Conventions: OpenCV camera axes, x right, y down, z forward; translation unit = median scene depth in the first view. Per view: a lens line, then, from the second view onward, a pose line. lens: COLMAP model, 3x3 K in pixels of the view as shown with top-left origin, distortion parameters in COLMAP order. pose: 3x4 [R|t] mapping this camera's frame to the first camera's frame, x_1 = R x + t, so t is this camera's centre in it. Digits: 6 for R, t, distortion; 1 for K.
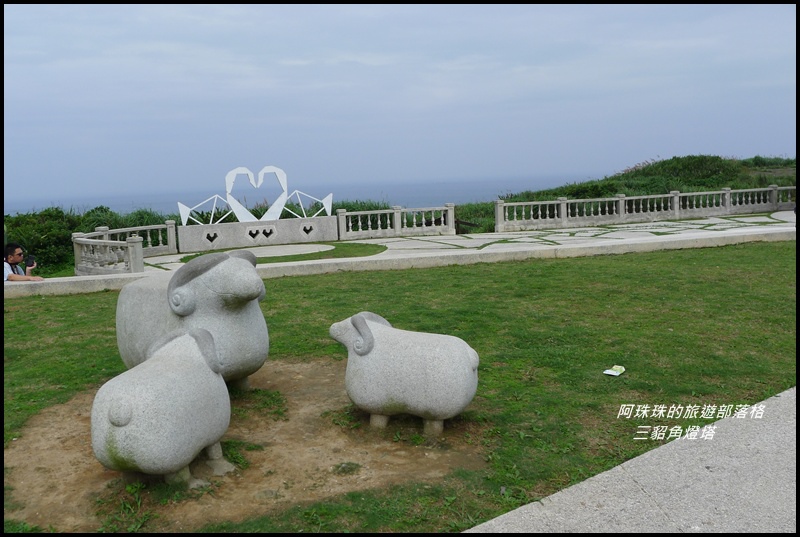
lens RADIAL K [[801.1, 0, 400.0], [0, 801.1, 268.5], [0, 0, 1]] dist [-0.067884, 0.004576]
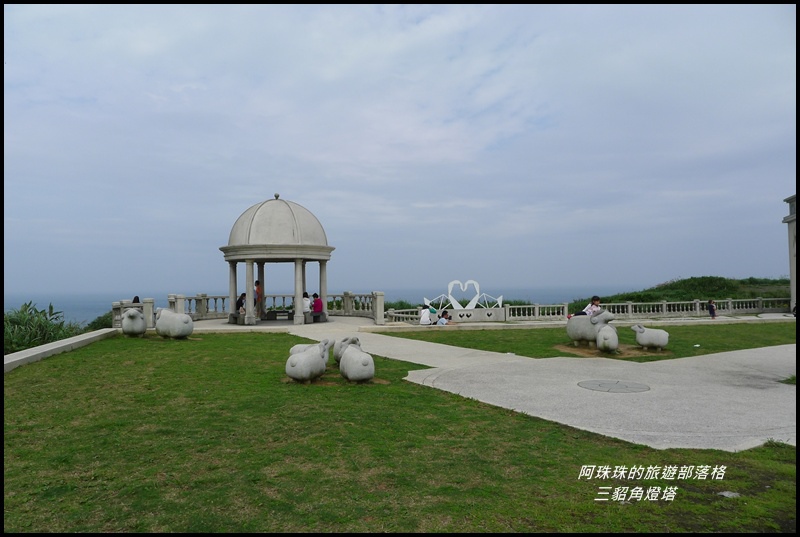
lens RADIAL K [[551.1, 0, 400.0], [0, 551.1, 268.5], [0, 0, 1]] dist [-0.059768, -0.000200]
pose [[0.986824, 0.023015, -0.160151, -0.109470], [-0.045418, 0.989437, -0.137663, 0.028320], [0.155291, 0.143122, 0.977446, -0.270386]]
